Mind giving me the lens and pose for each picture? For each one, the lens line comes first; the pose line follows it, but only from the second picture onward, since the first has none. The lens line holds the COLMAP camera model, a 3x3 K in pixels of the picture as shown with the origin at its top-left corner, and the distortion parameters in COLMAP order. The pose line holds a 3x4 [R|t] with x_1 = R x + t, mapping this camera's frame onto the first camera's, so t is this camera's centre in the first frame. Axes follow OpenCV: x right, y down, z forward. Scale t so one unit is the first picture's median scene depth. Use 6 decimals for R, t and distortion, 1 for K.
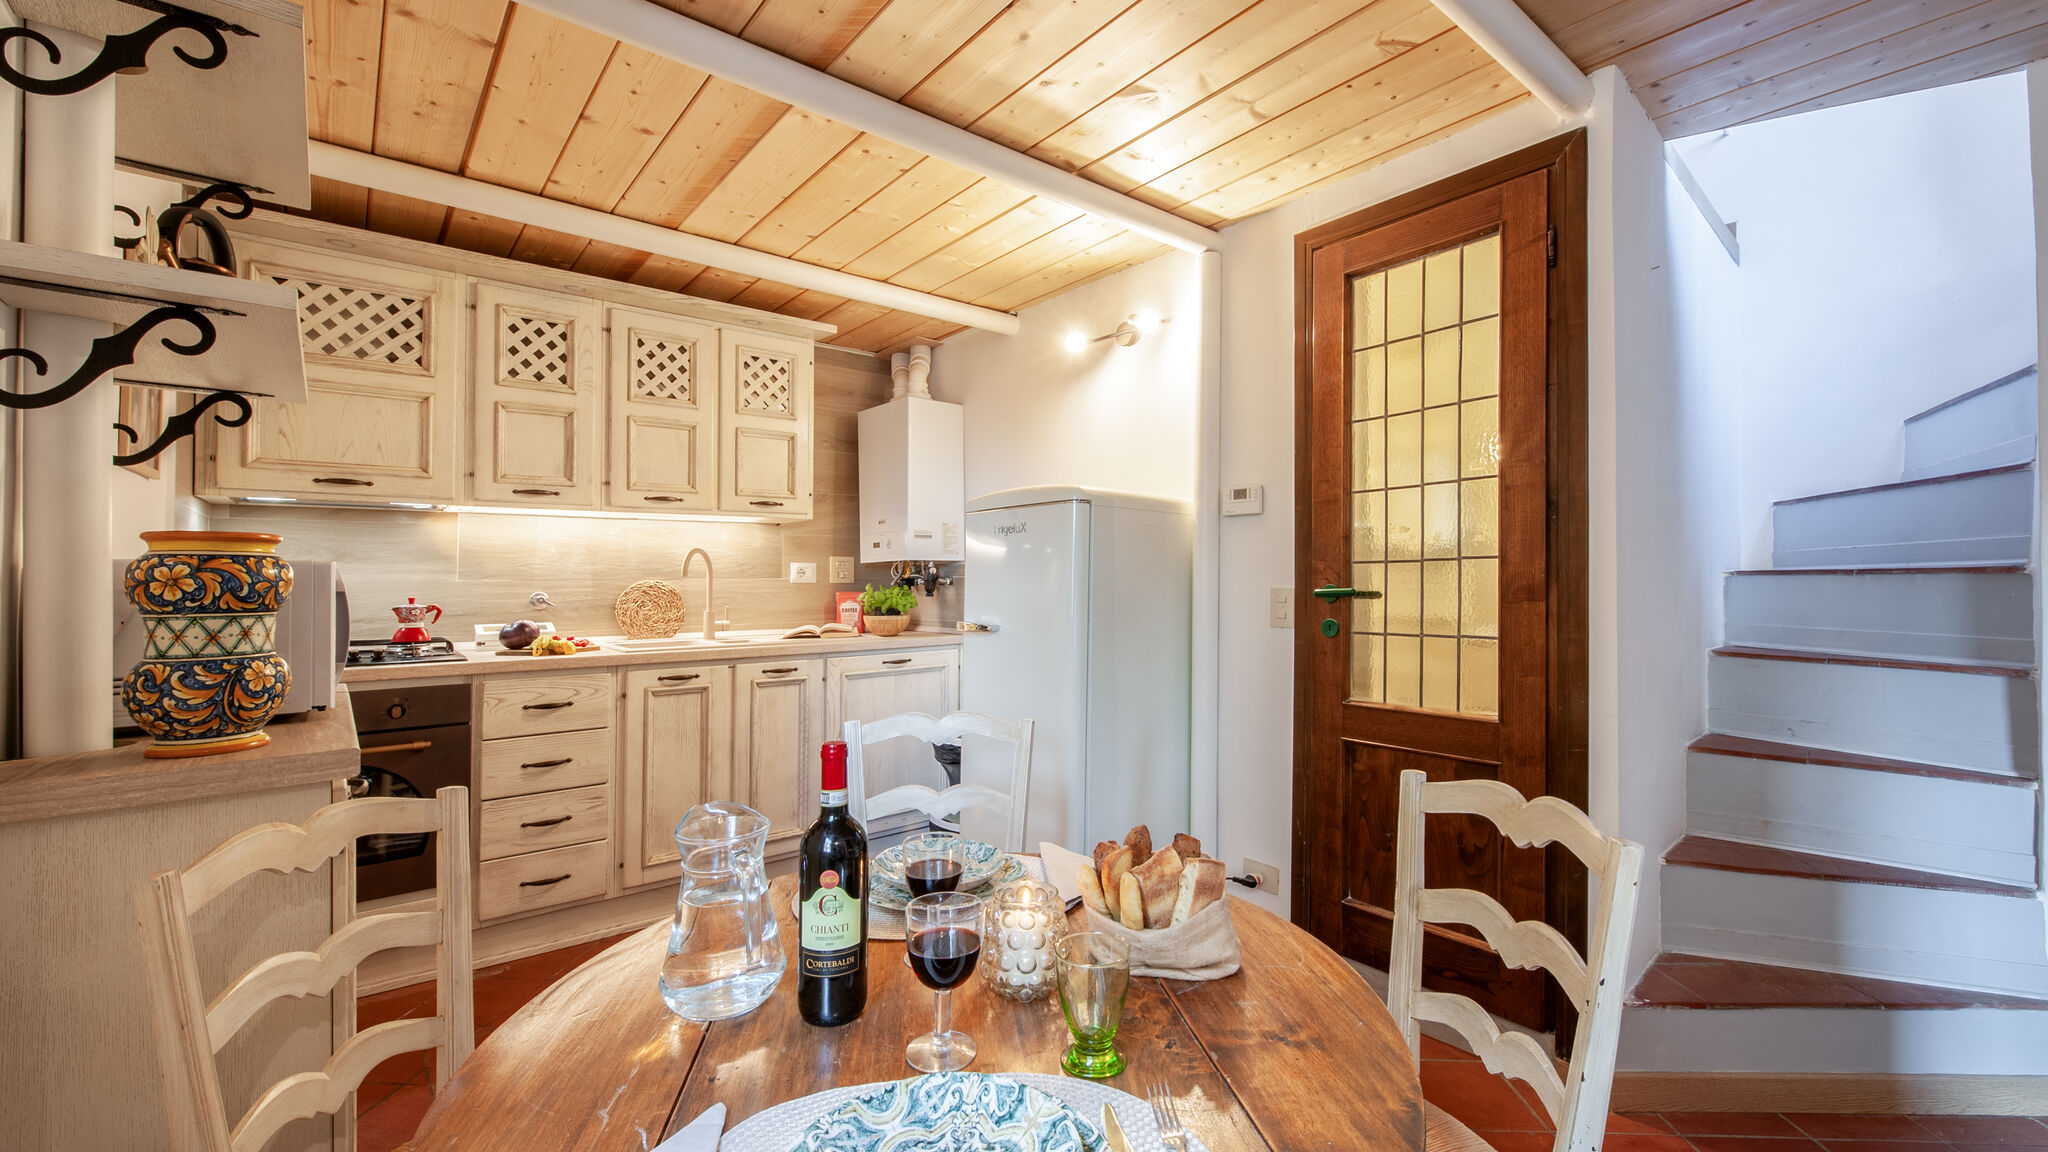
lens RADIAL K [[871.2, 0, 1031.1], [0, 871.2, 572.9], [0, 0, 1]] dist [0.018904, -0.002308]
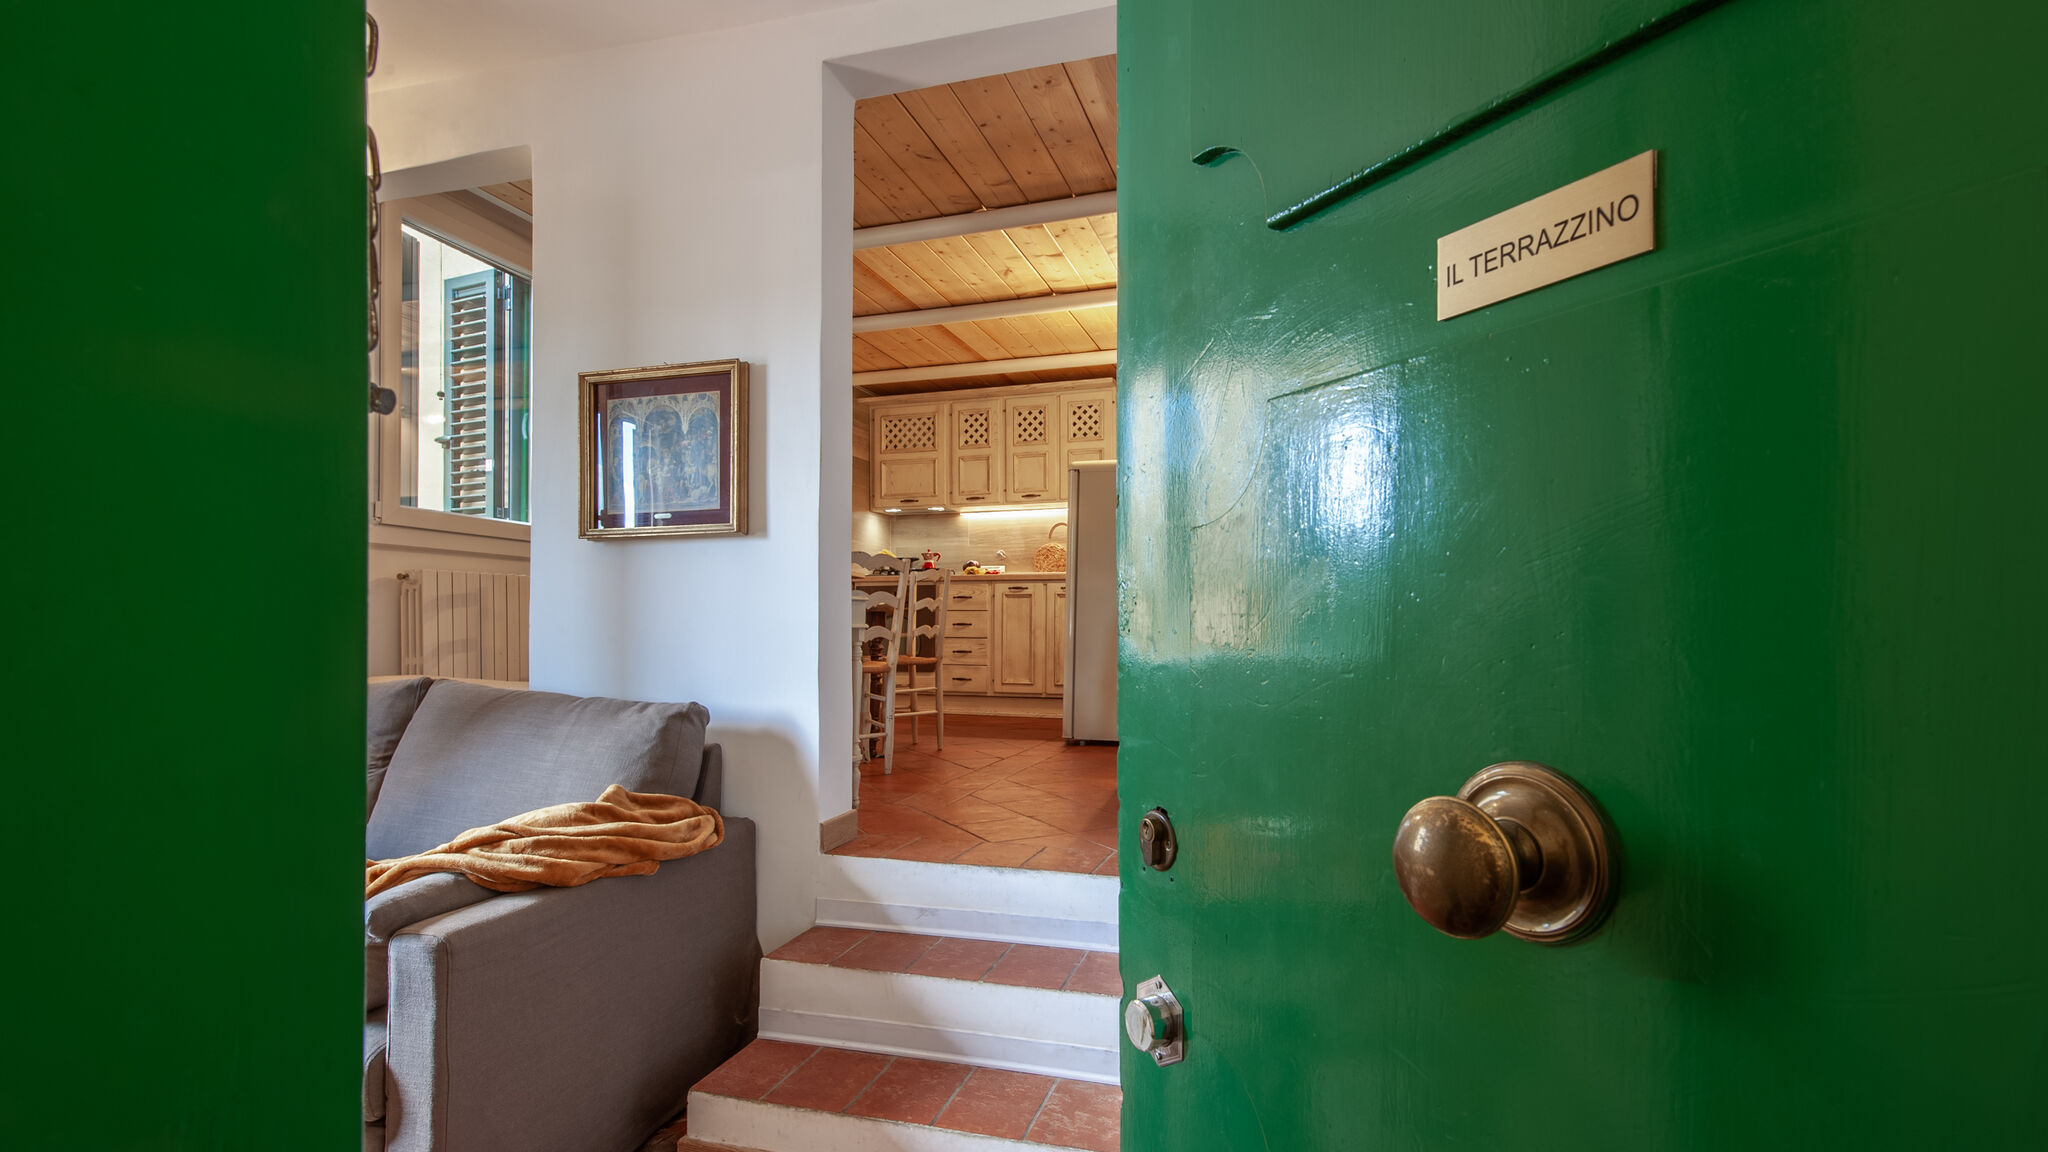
lens RADIAL K [[1012.6, 0, 1052.9], [0, 1012.6, 631.3], [0, 0, 1]] dist [0.005222, 0.000155]
pose [[0.544019, 0.008951, -0.839025, 1.629701], [0.008630, 0.999831, 0.016262, 0.194933], [0.839028, -0.016088, 0.543850, -0.153550]]
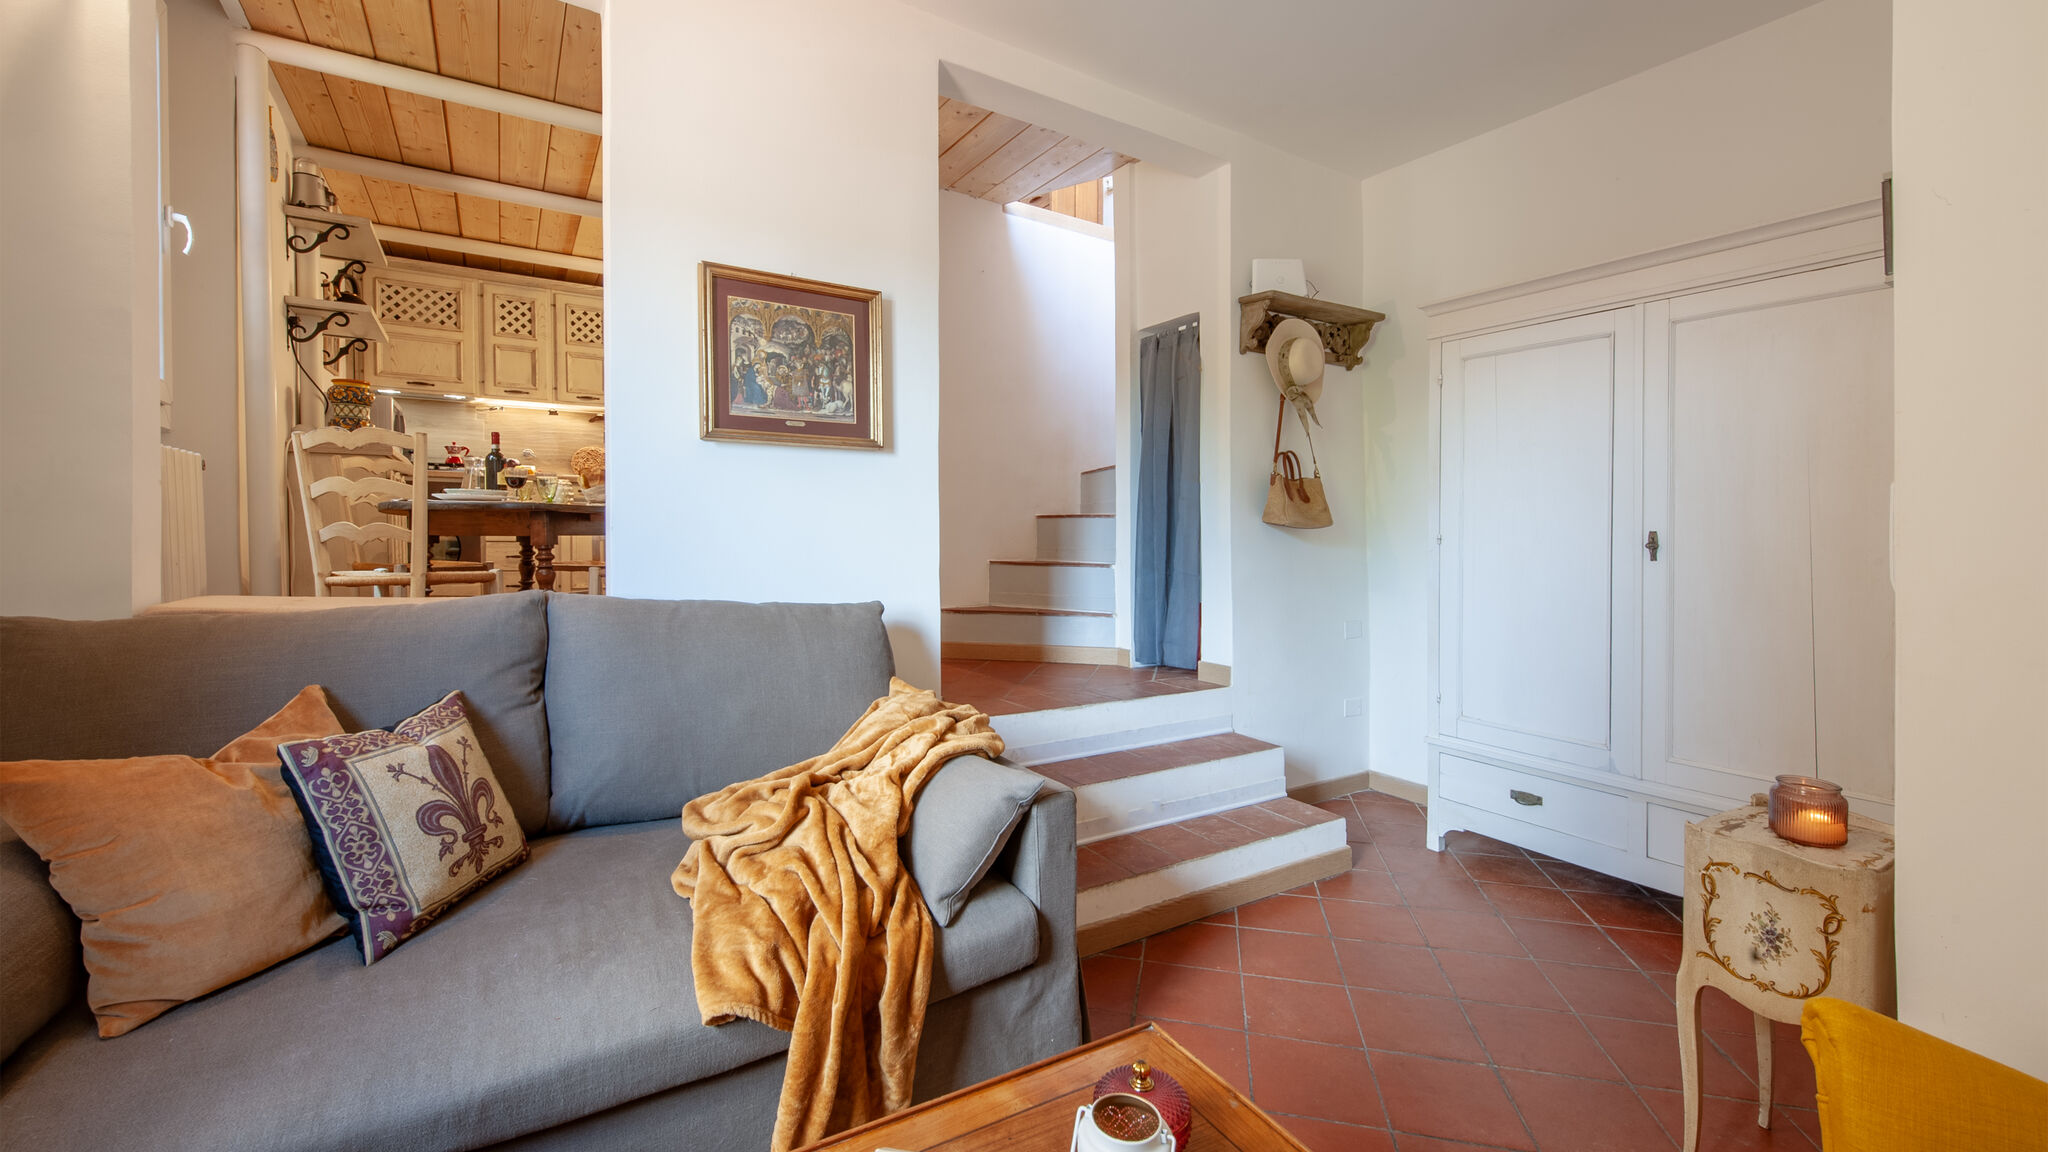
lens RADIAL K [[871.2, 0, 1034.0], [0, 871.2, 571.9], [0, 0, 1]] dist [0.018904, -0.002308]
pose [[0.992271, 0.021405, -0.122227, 0.863632], [-0.014630, 0.998320, 0.056065, 0.190160], [0.123222, -0.053843, 0.990917, -0.847428]]
